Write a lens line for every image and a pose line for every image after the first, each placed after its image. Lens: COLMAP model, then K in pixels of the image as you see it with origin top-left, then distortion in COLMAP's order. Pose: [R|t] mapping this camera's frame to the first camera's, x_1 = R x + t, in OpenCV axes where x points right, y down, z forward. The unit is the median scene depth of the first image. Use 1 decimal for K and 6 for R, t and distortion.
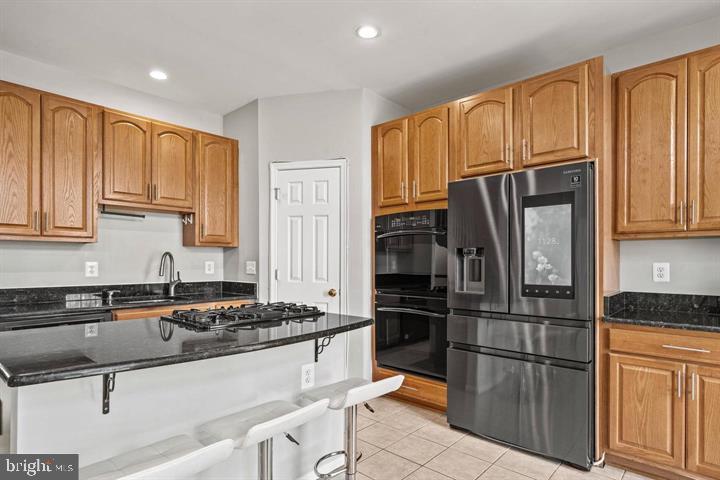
lens RADIAL K [[392.6, 0, 360.5], [0, 392.6, 259.6], [0, 0, 1]] dist [0.004424, 0.000796]
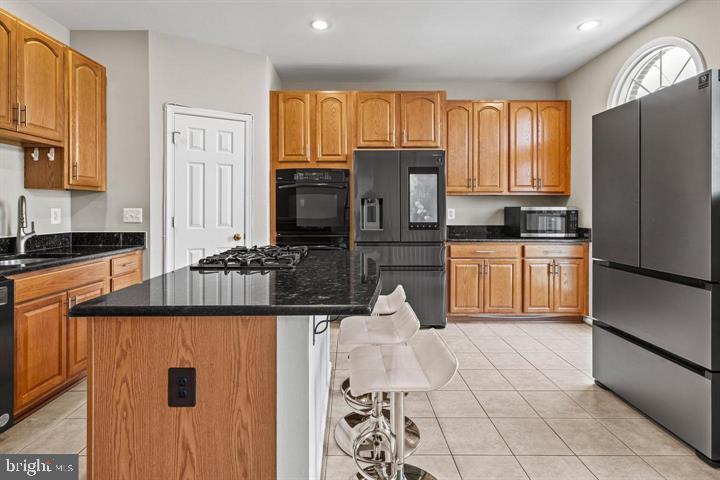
lens RADIAL K [[340.0, 0, 358.1], [0, 340.0, 209.4], [0, 0, 1]] dist [-0.001656, -0.000441]
pose [[0.744013, -0.003000, 0.668158, -0.503959], [-0.002014, 0.999975, 0.006733, 0.001328], [-0.668162, -0.006355, 0.743989, 0.094745]]
